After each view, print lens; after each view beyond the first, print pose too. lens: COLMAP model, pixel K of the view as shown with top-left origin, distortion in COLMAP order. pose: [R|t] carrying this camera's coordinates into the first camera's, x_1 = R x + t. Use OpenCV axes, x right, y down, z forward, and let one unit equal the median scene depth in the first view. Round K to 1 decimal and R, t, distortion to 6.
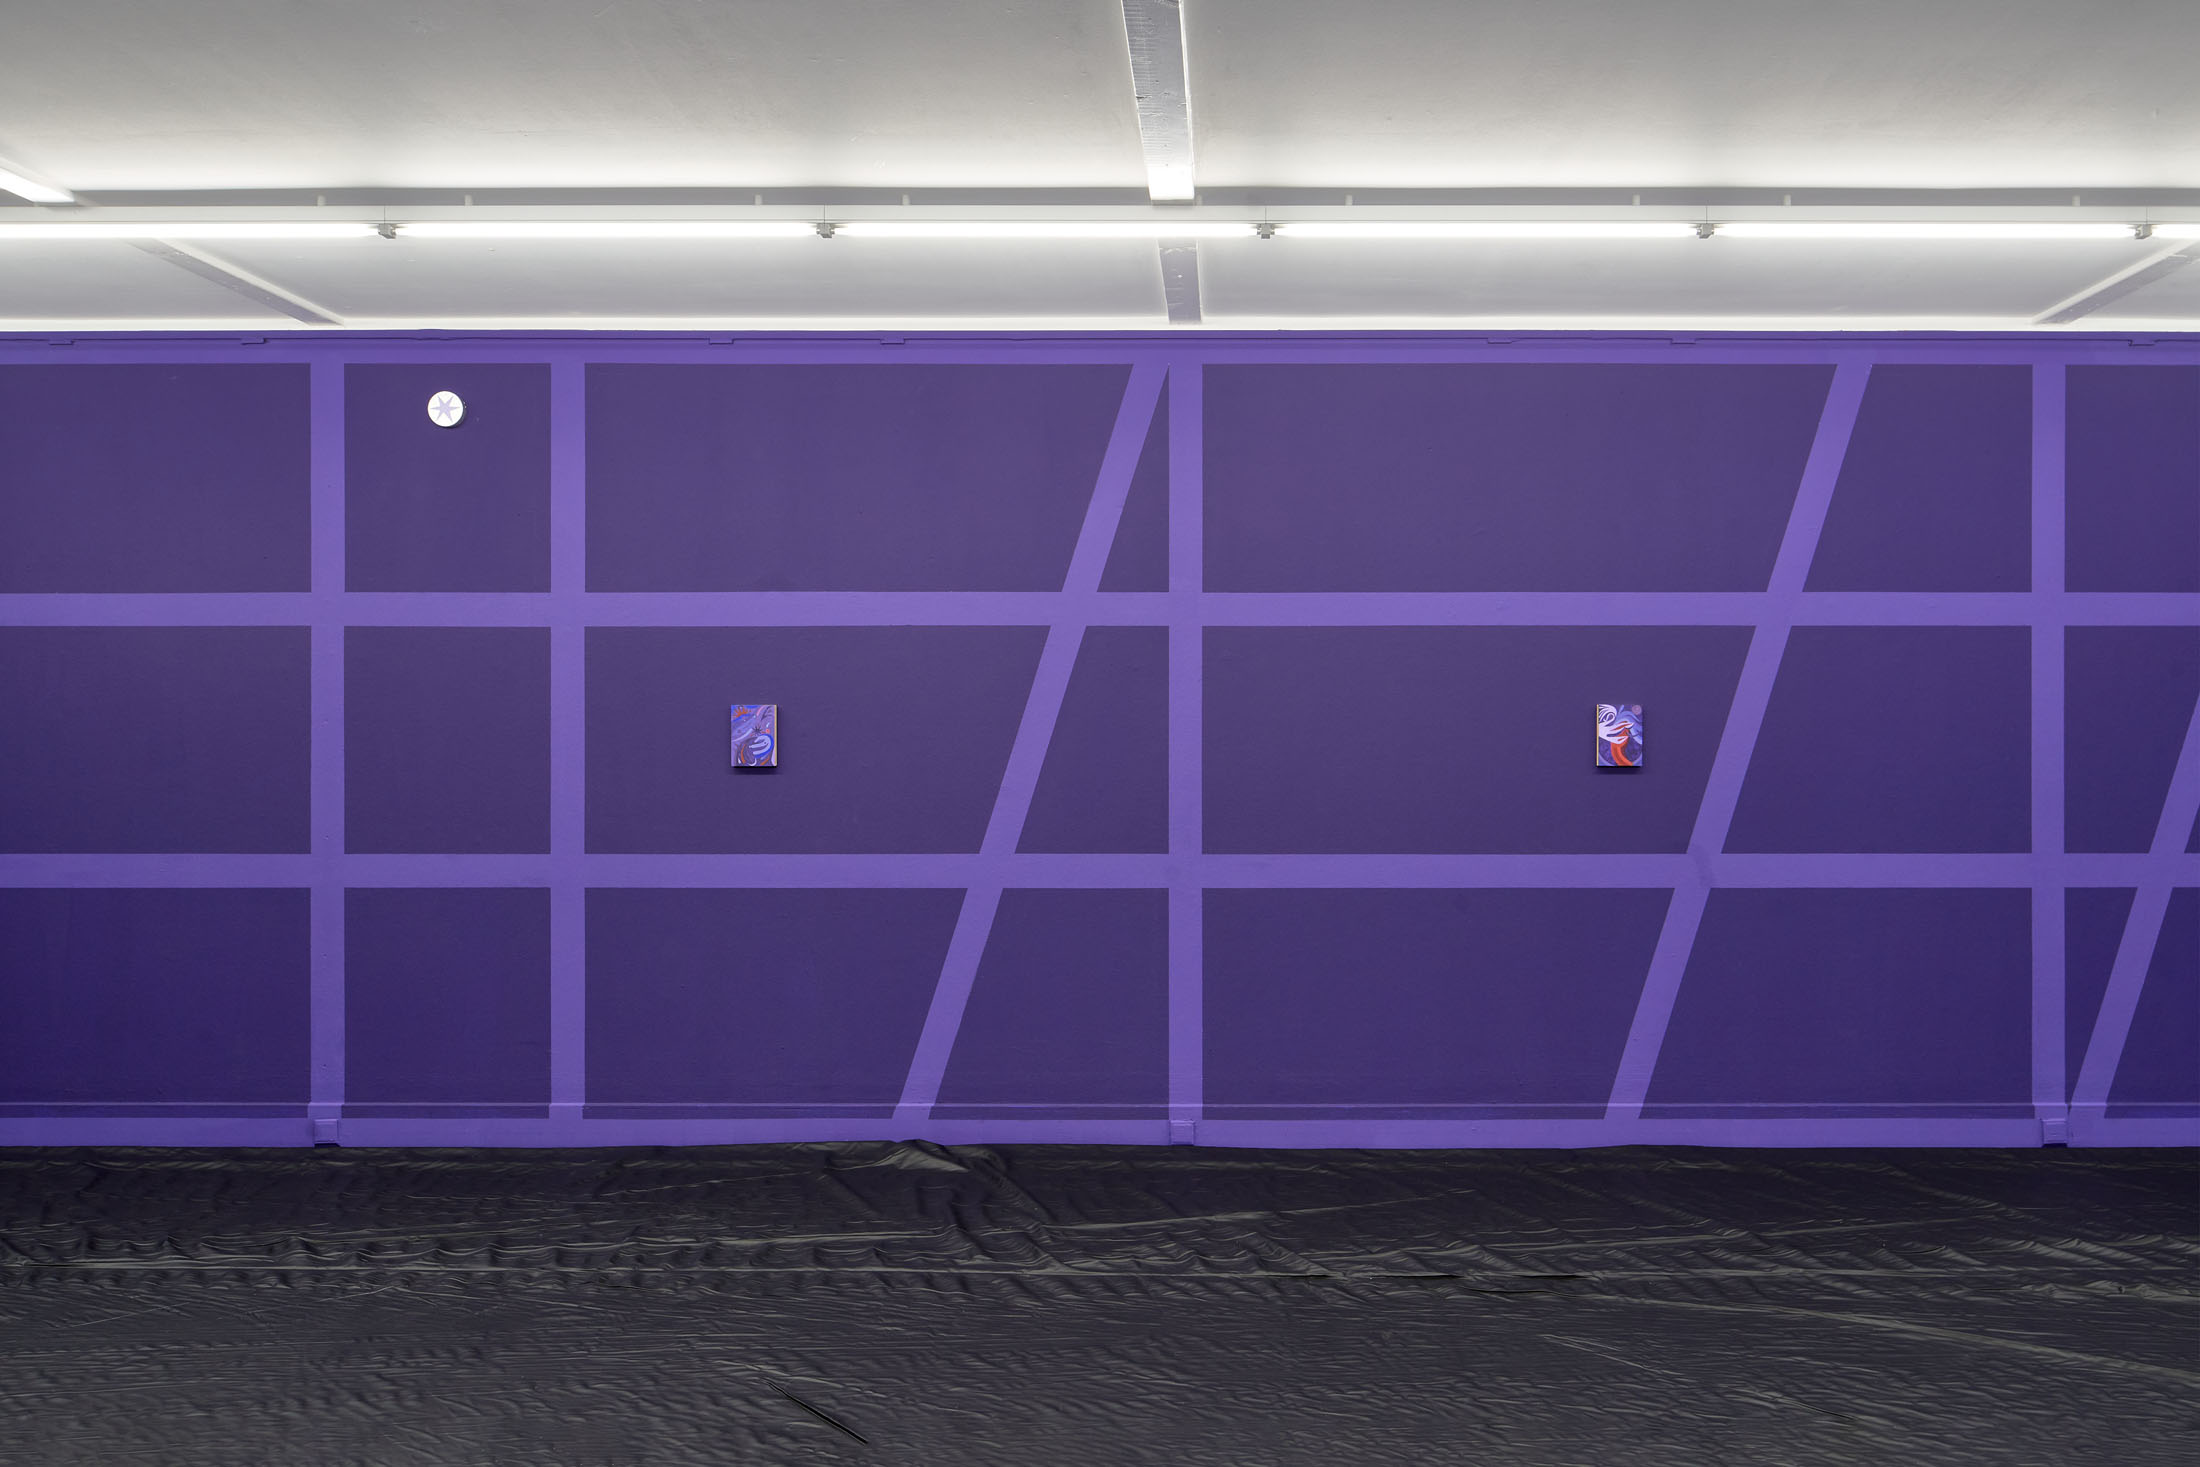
lens RADIAL K [[1517.2, 0, 1078.0], [0, 1517.2, 719.8], [0, 0, 1]] dist [-0.003855, -0.009076]
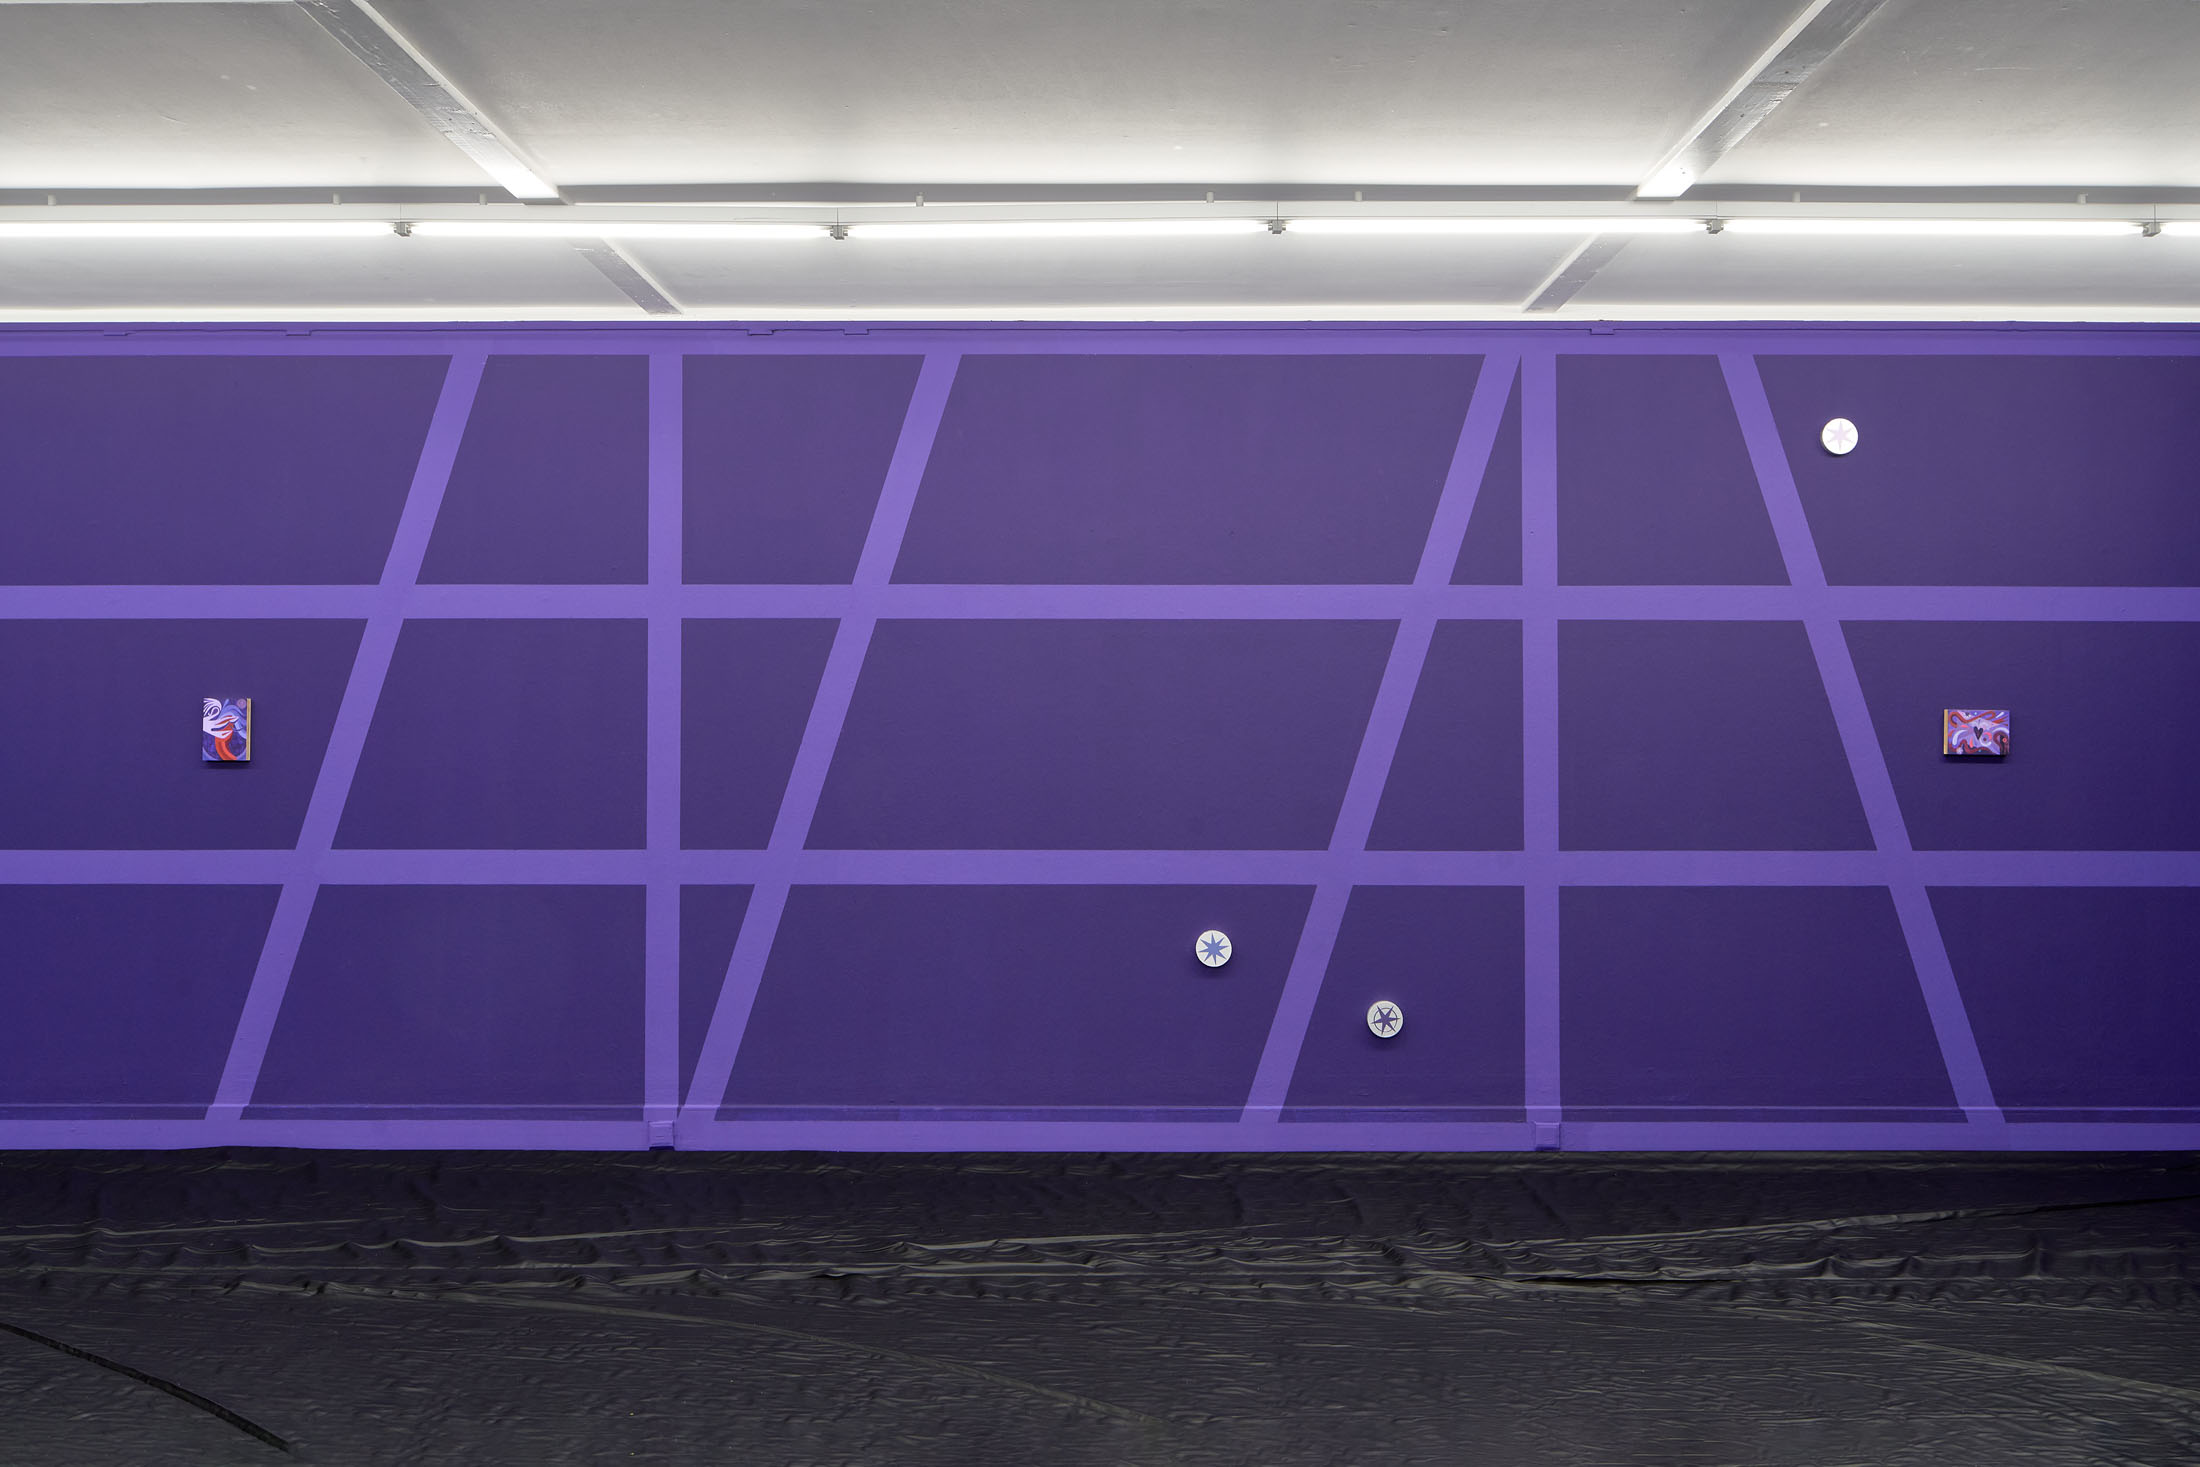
lens RADIAL K [[1517.2, 0, 1121.9], [0, 1517.2, 701.6], [0, 0, 1]] dist [-0.003855, -0.009076]
pose [[0.999991, 0.001115, 0.004138, 0.206967], [-0.001081, 0.999965, -0.008278, -0.000102], [-0.004147, 0.008273, 0.999957, 0.002491]]
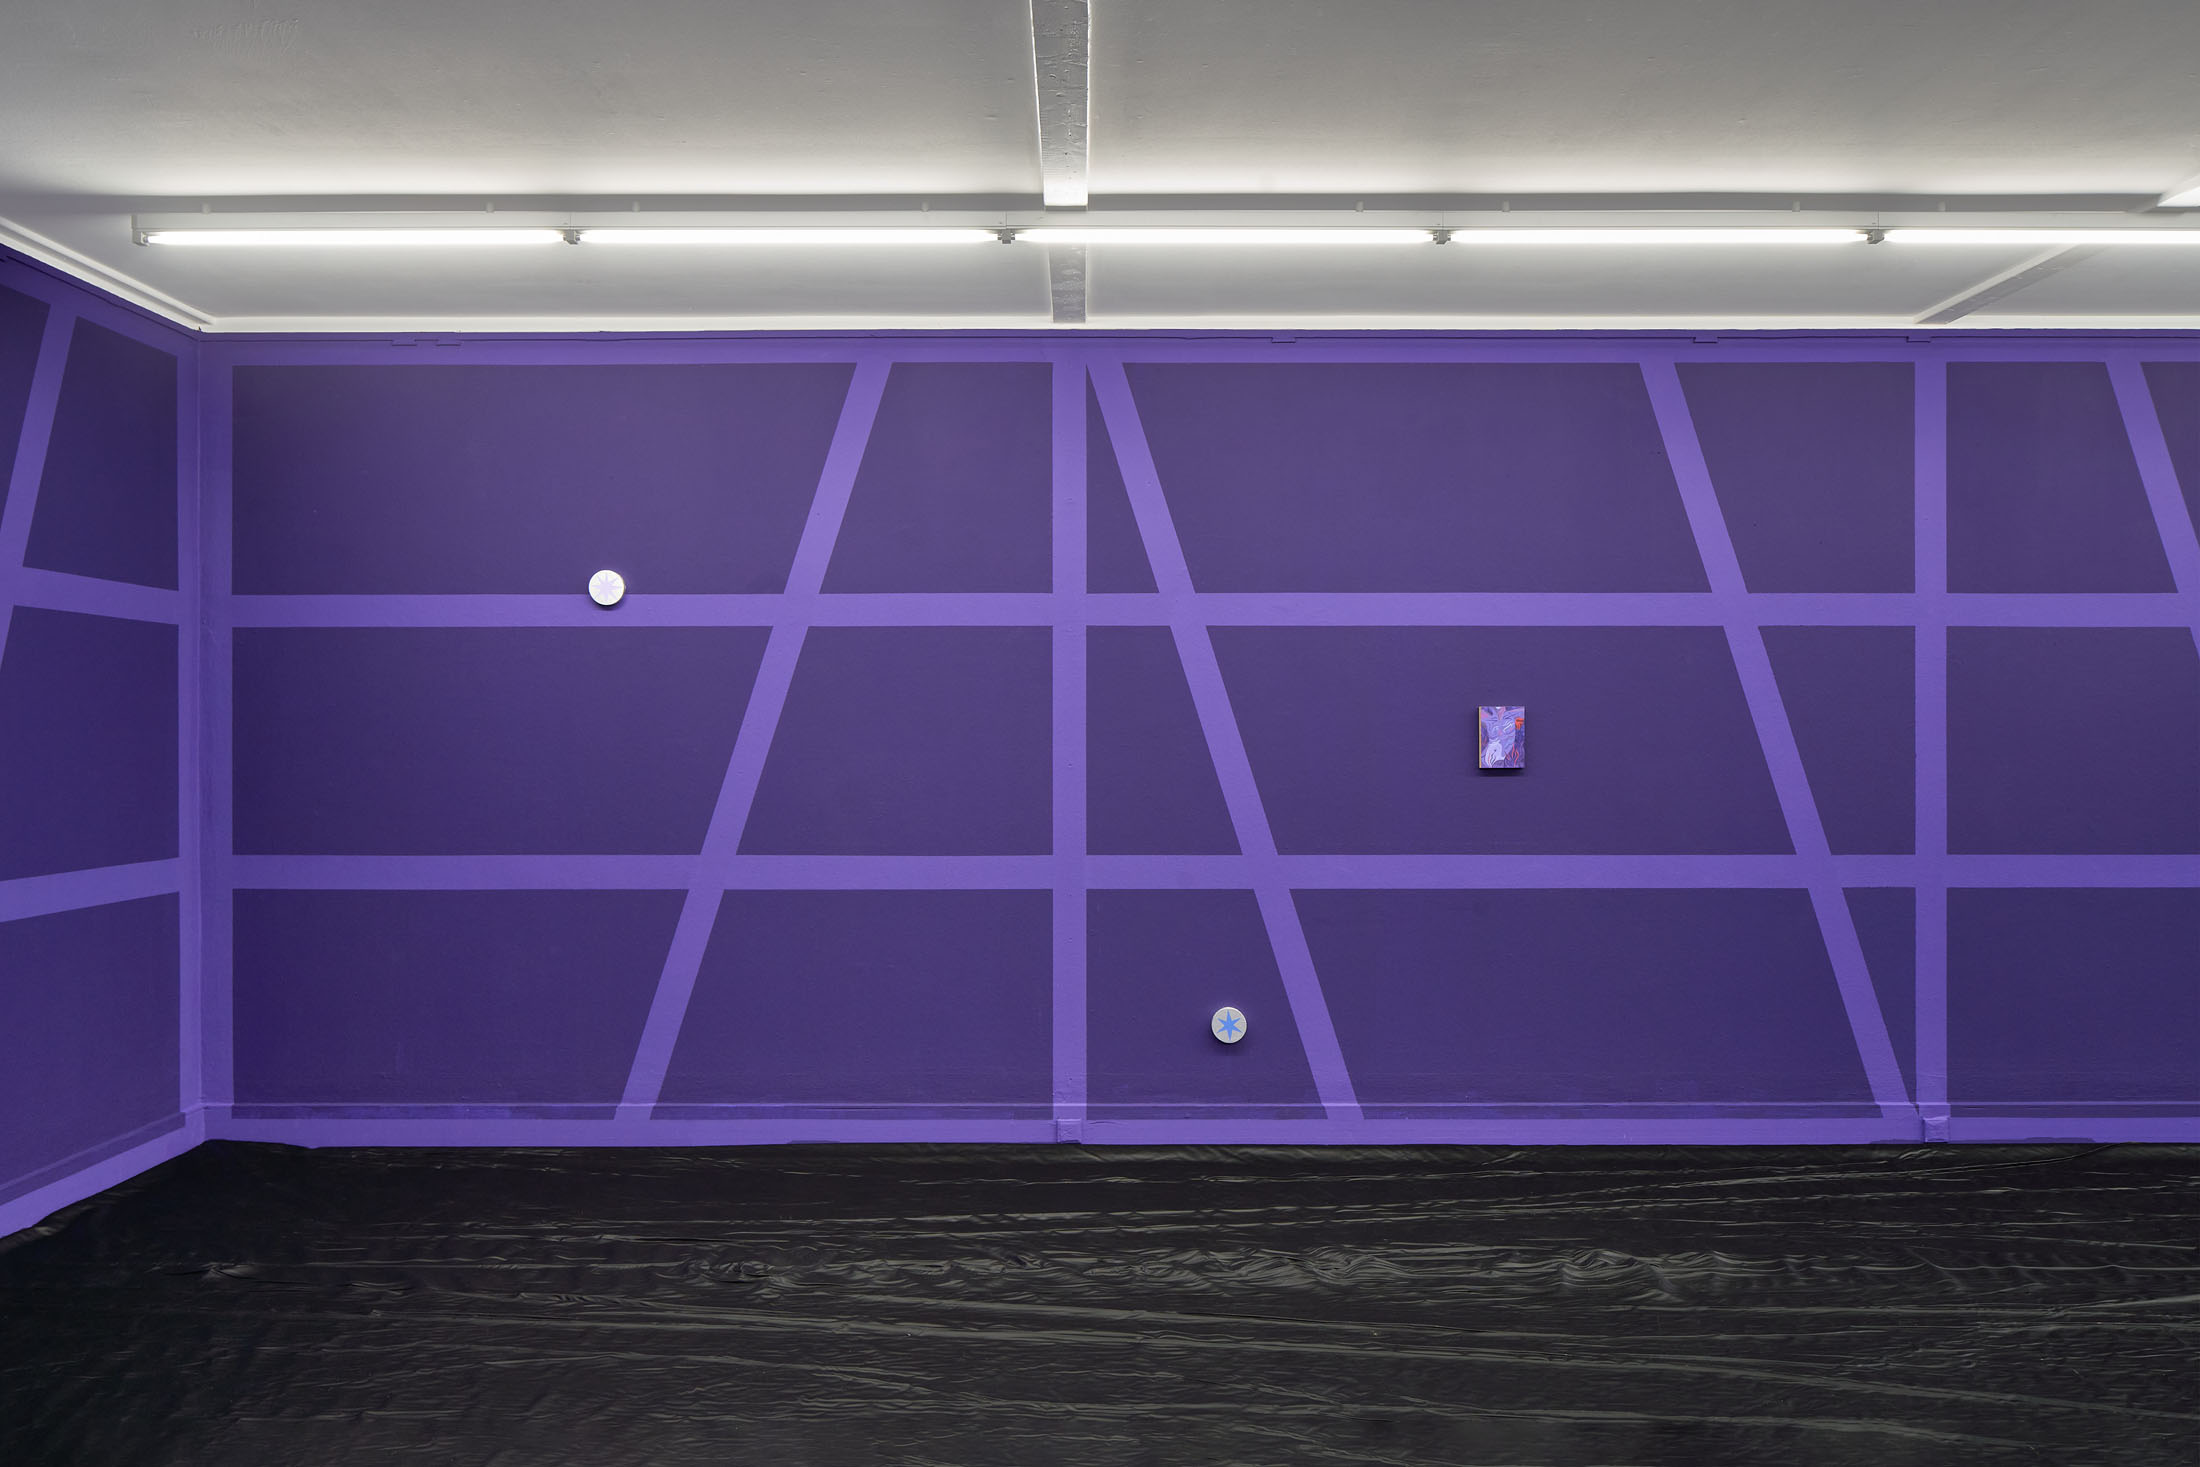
lens RADIAL K [[1517.2, 0, 1109.3], [0, 1517.2, 736.2], [0, 0, 1]] dist [-0.003855, -0.009076]
pose [[0.999994, -0.000204, -0.003419, 0.149165], [0.000239, 0.999947, 0.010265, 0.000057], [0.003417, -0.010266, 0.999941, 0.000143]]
